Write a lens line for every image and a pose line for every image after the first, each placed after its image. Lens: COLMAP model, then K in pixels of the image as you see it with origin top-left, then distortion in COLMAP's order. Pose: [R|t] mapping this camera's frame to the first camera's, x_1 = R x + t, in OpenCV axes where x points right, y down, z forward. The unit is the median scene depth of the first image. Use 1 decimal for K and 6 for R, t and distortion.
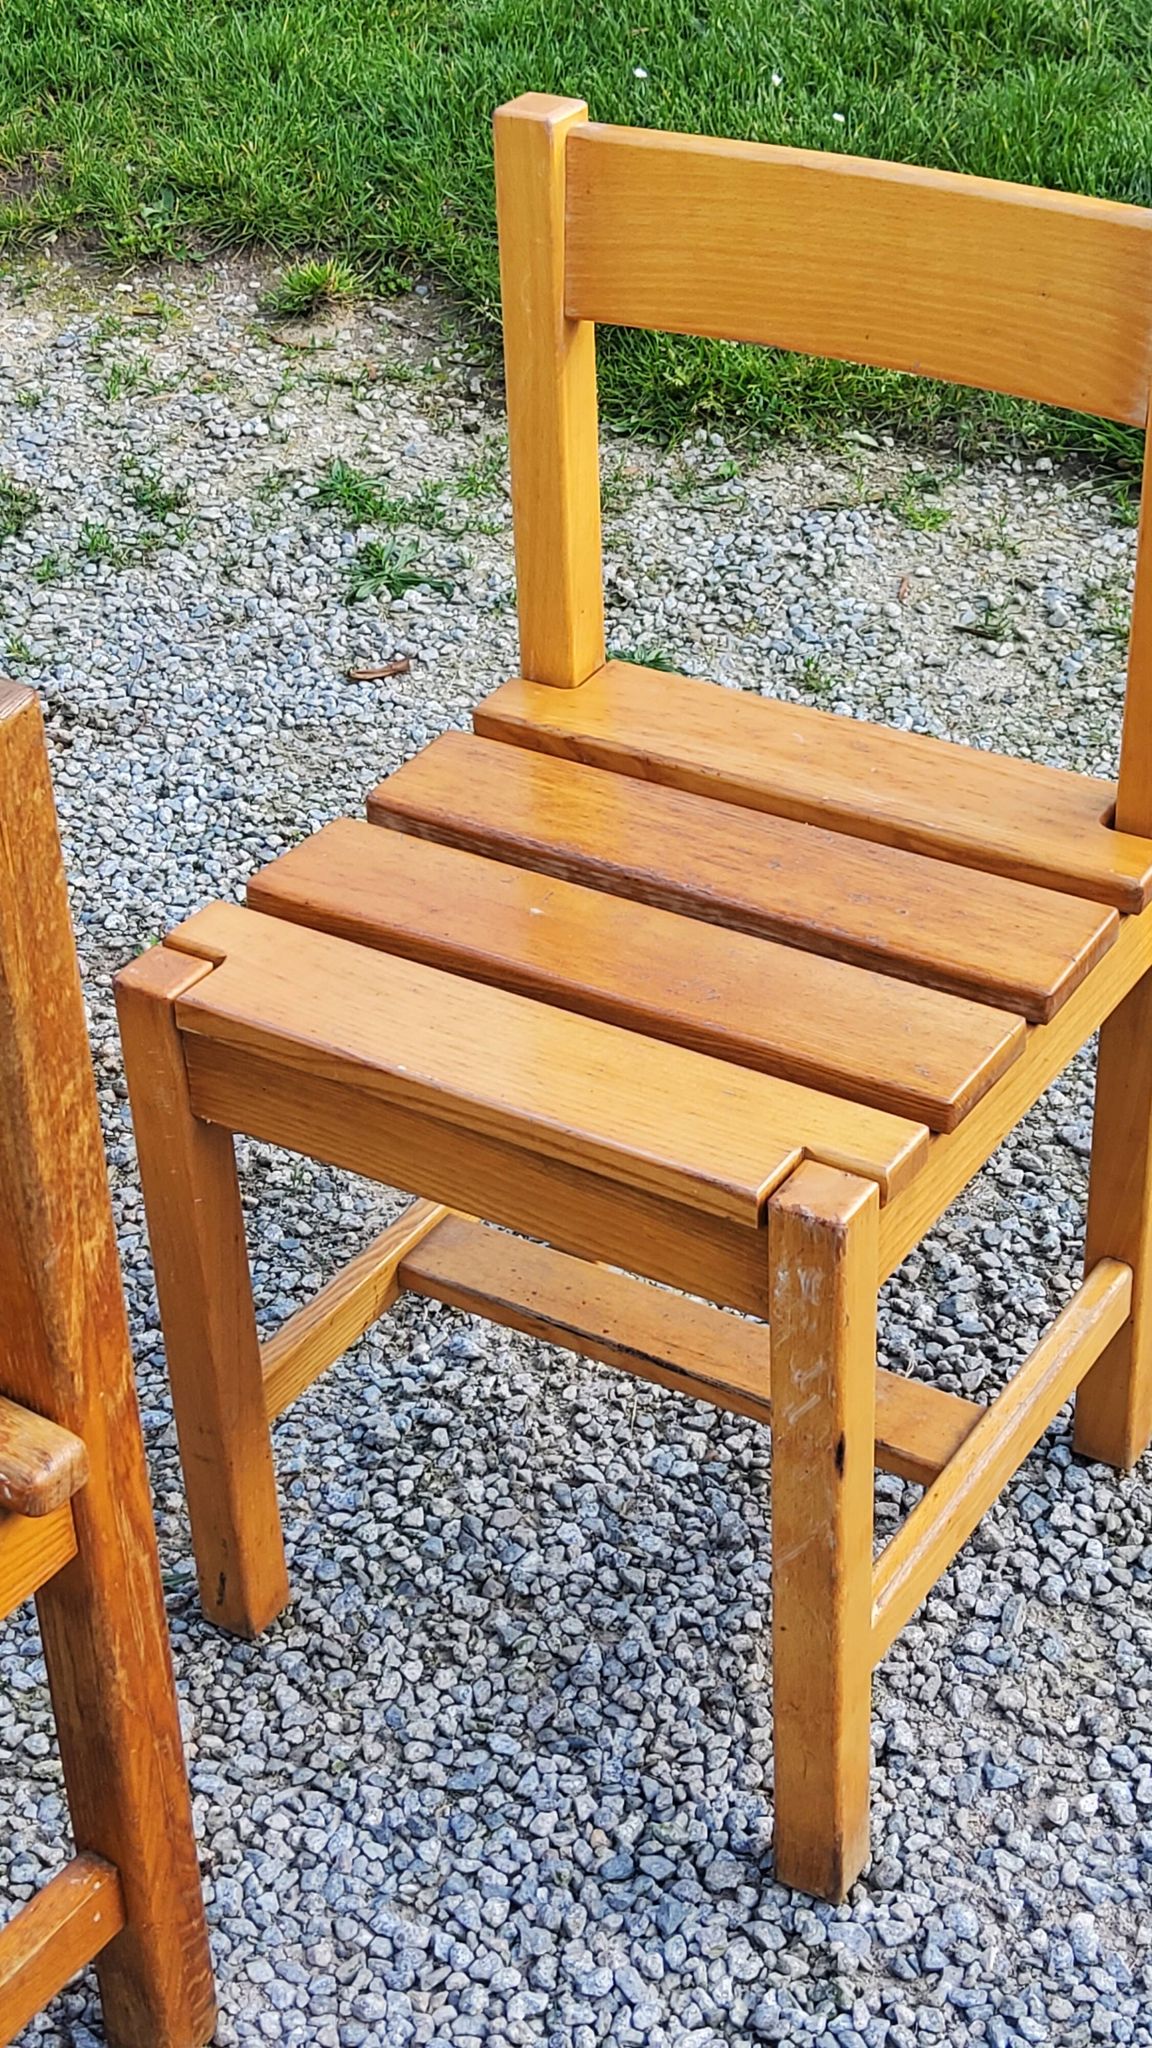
lens RADIAL K [[3048.6, 0, 593.1], [0, 3048.6, 1014.3], [0, 0, 1]] dist [0.114636, 0.000000]
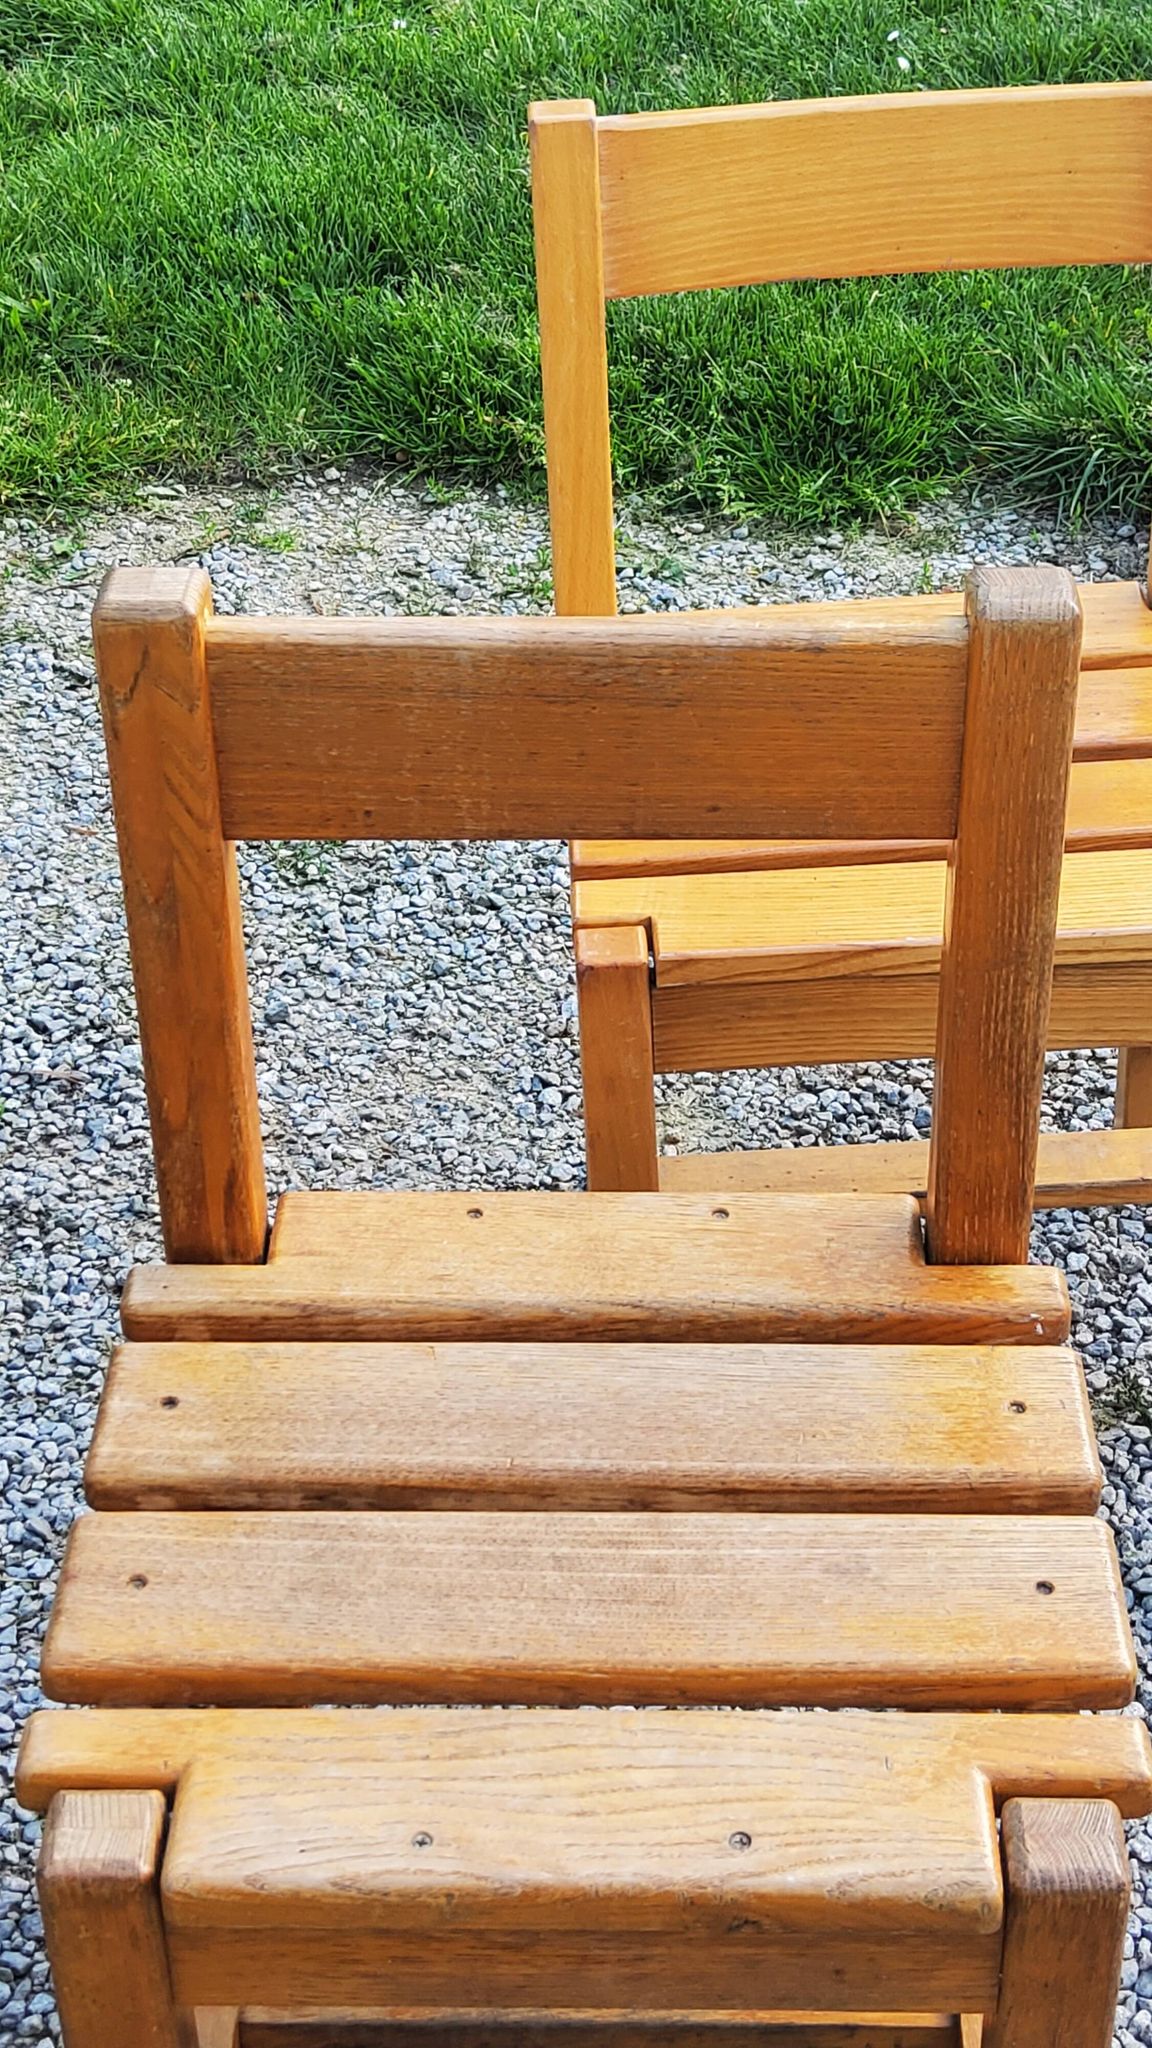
lens RADIAL K [[3048.6, 0, 579.6], [0, 3048.6, 1015.0], [0, 0, 1]] dist [0.114636, 0.000000]
pose [[0.830536, -0.307987, 0.464062, -0.522104], [0.324490, 0.944757, 0.046270, -0.035502], [-0.452676, 0.112154, 0.884593, 0.061453]]
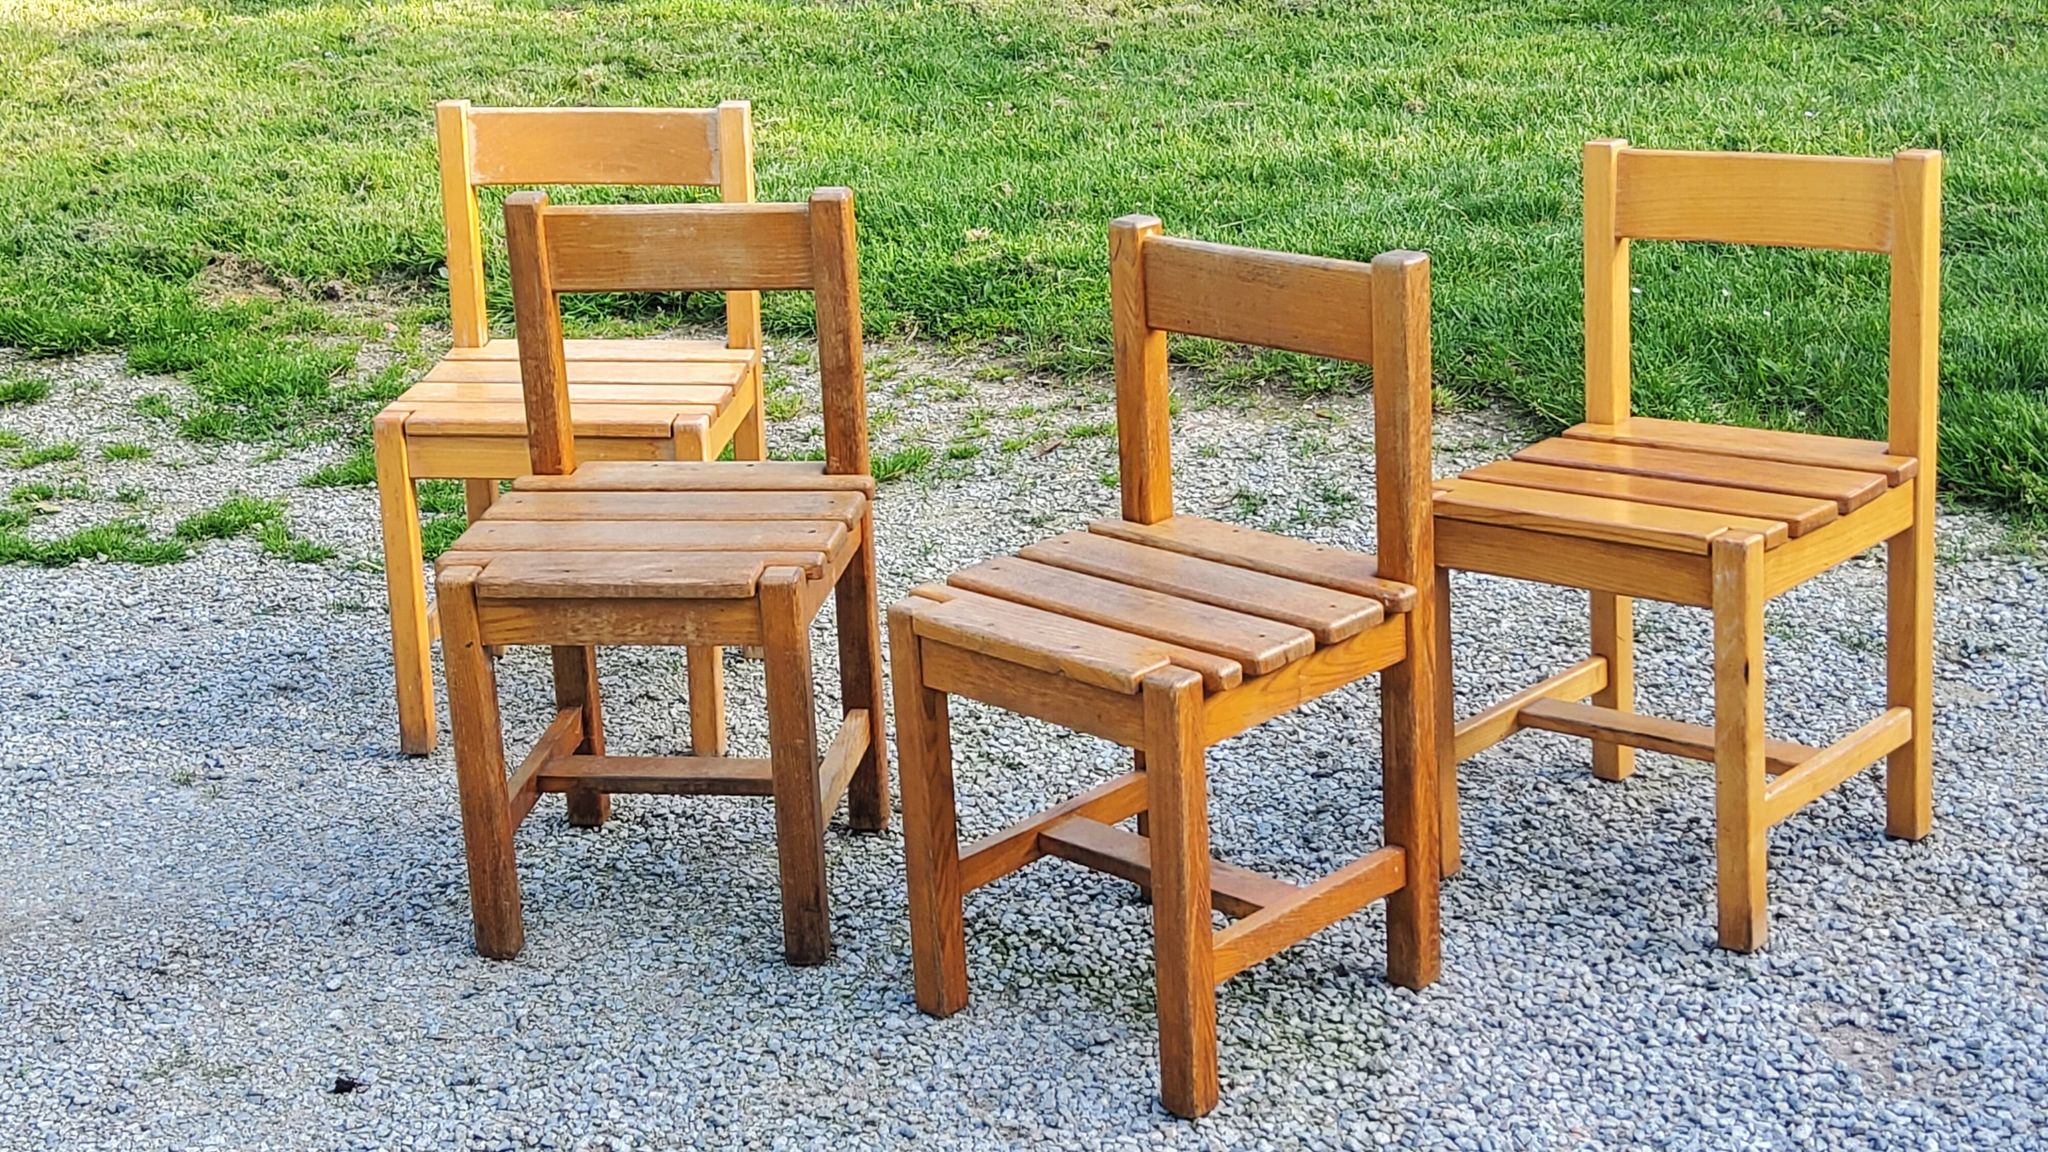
lens RADIAL K [[3048.6, 0, 1000.2], [0, 3048.6, 555.9], [0, 0, 1]] dist [0.114636, 0.000000]
pose [[0.983701, 0.013831, -0.179277, -0.038518], [-0.067937, 0.951722, -0.299350, 0.566007], [0.166482, 0.306650, 0.937150, -0.870689]]
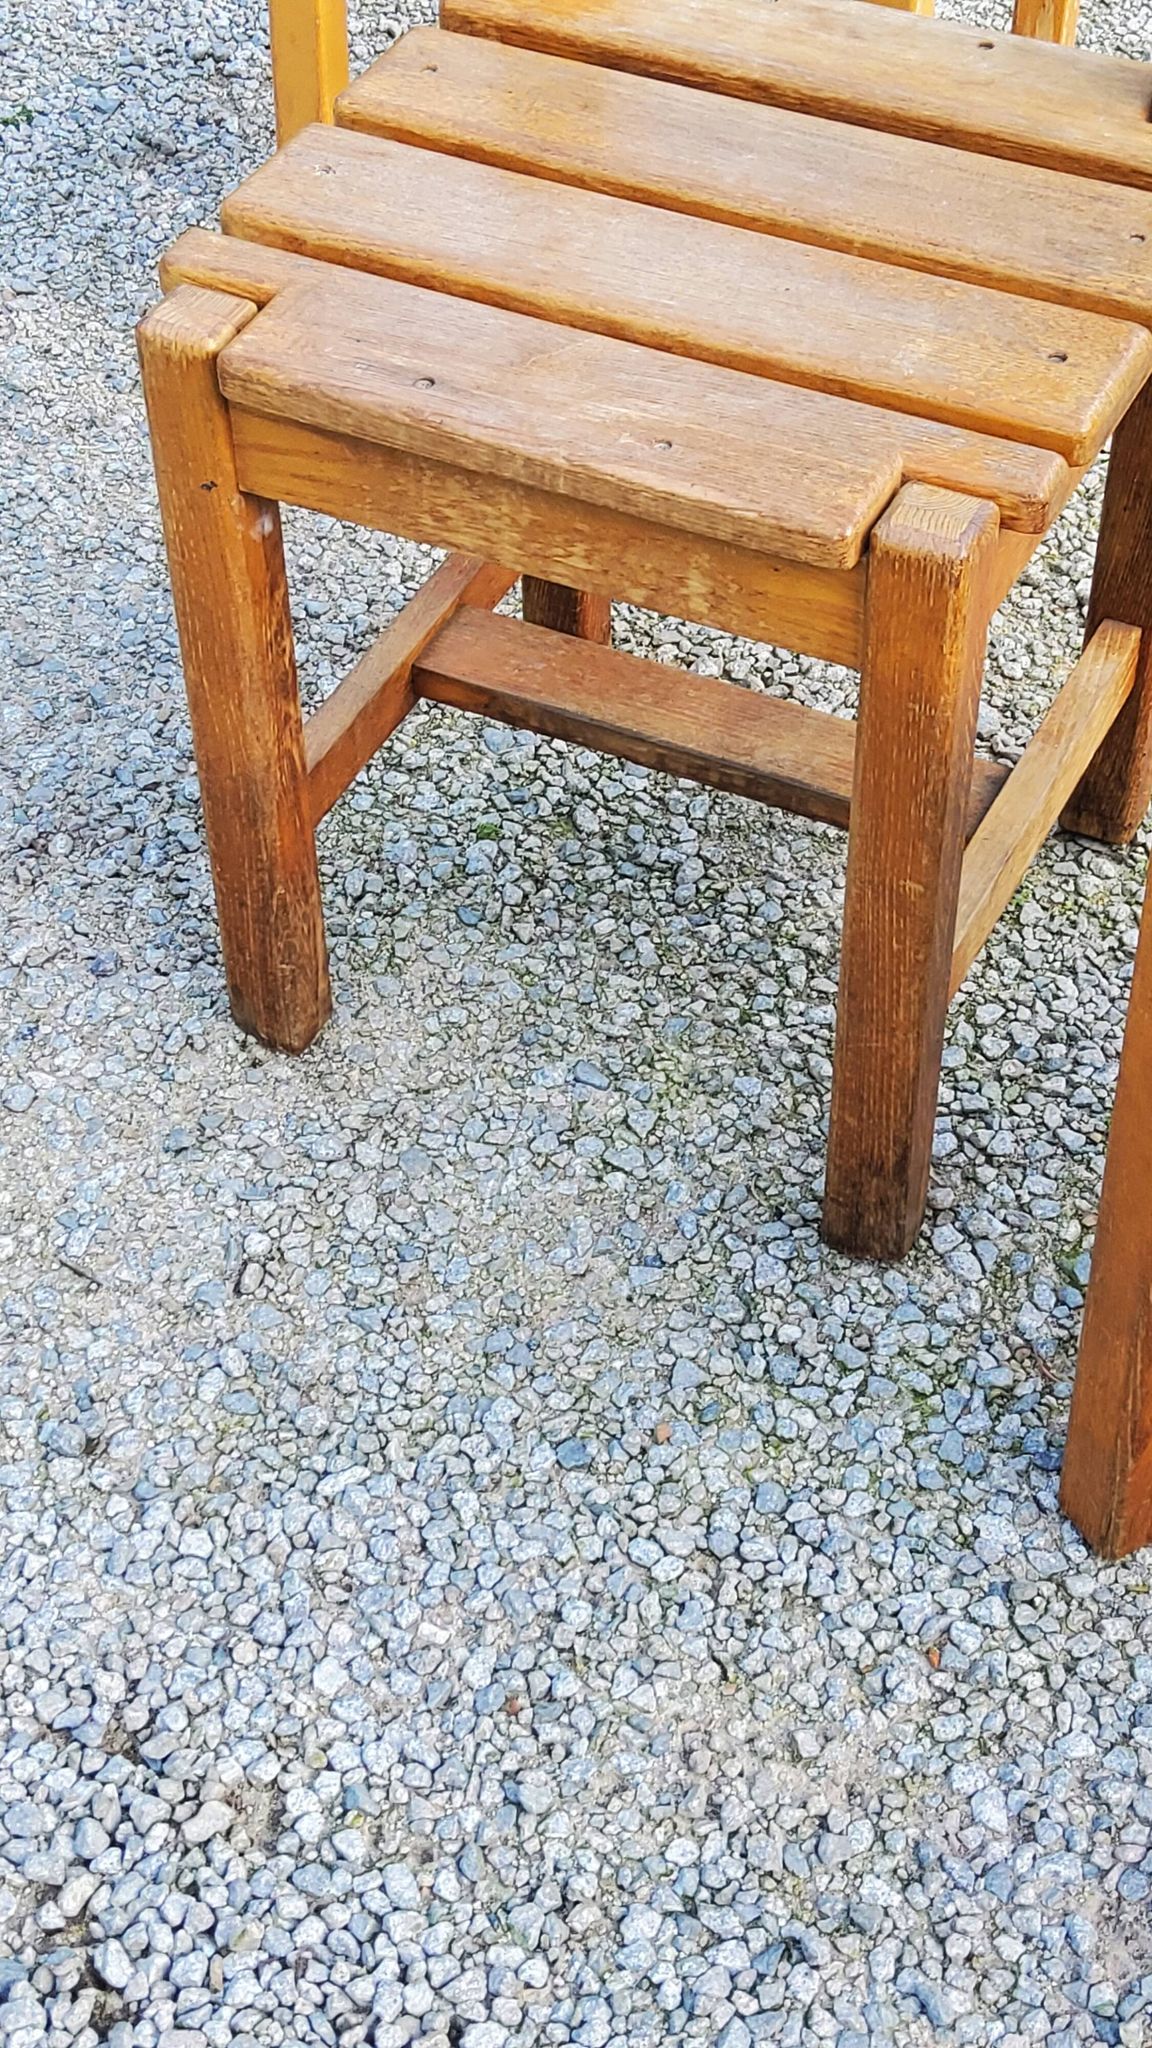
lens RADIAL K [[3048.6, 0, 602.3], [0, 3048.6, 1004.3], [0, 0, 1]] dist [0.114636, 0.000000]
pose [[0.889232, 0.320861, -0.326058, -0.275119], [-0.271107, 0.943745, 0.189333, 0.073914], [0.368465, -0.079964, 0.926196, 0.046344]]
